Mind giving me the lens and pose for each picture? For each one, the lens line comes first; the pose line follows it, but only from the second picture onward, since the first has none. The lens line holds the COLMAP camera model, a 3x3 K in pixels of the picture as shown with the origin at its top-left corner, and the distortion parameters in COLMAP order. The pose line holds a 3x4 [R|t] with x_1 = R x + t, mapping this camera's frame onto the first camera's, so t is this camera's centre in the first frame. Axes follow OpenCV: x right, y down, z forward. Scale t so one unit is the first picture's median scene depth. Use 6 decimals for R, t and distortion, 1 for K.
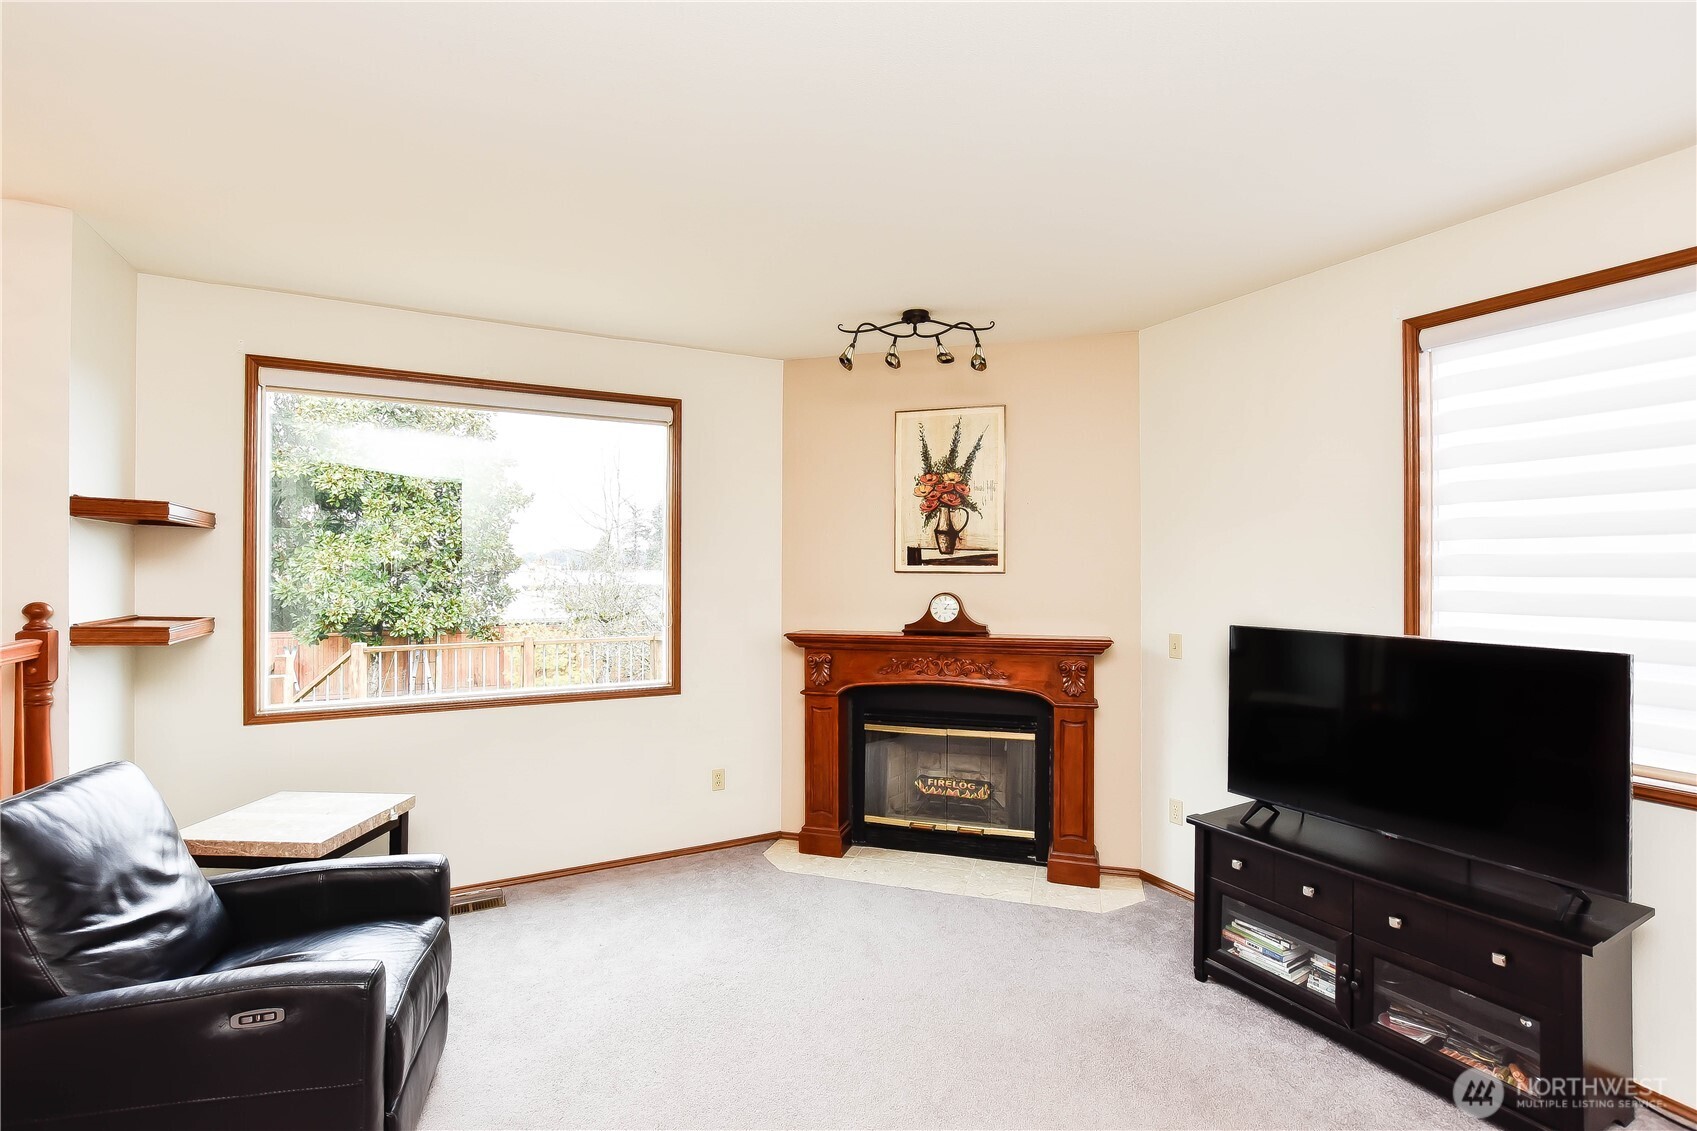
lens RADIAL K [[752.9, 0, 825.0], [0, 752.9, 564.1], [0, 0, 1]] dist [-0.018842, 0.003771]
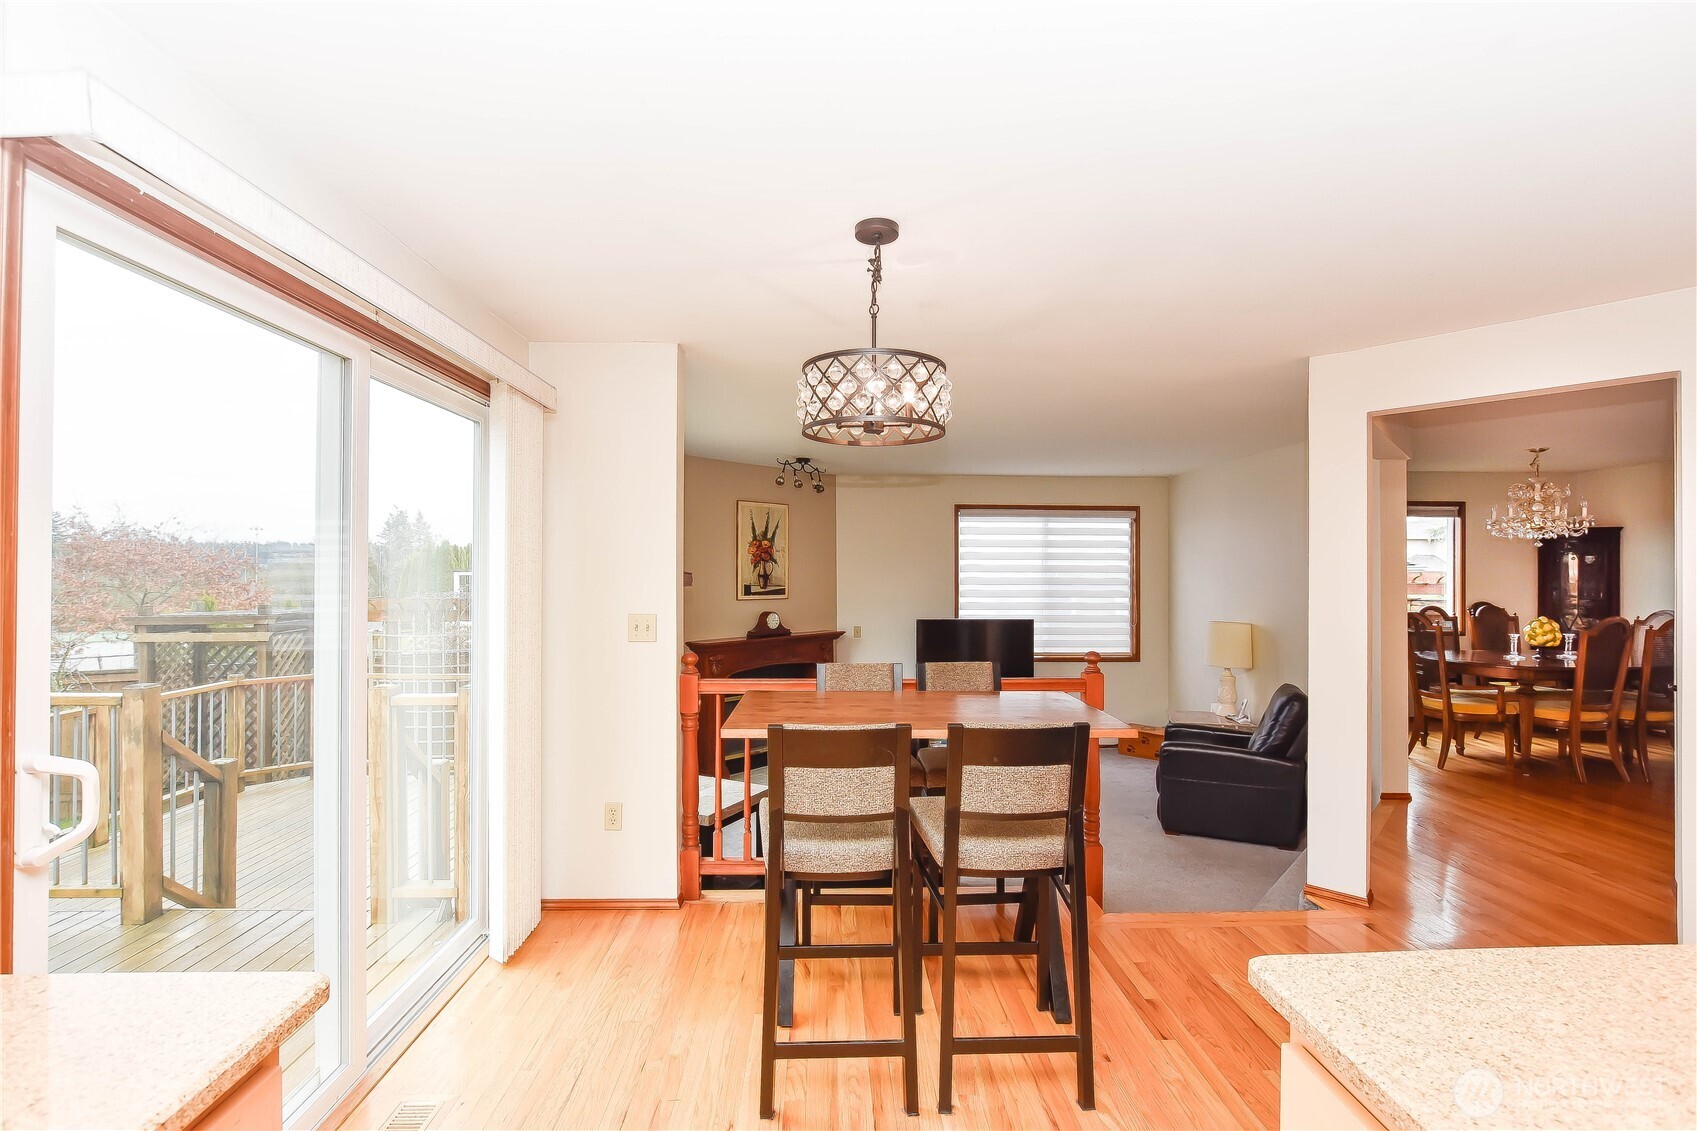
lens RADIAL K [[752.9, 0, 853.0], [0, 752.9, 556.6], [0, 0, 1]] dist [-0.018842, 0.003771]
pose [[0.429404, 0.015239, 0.902984, -1.281744], [-0.006781, 0.999884, -0.013650, -0.063795], [-0.903087, -0.000262, 0.429458, 0.093617]]
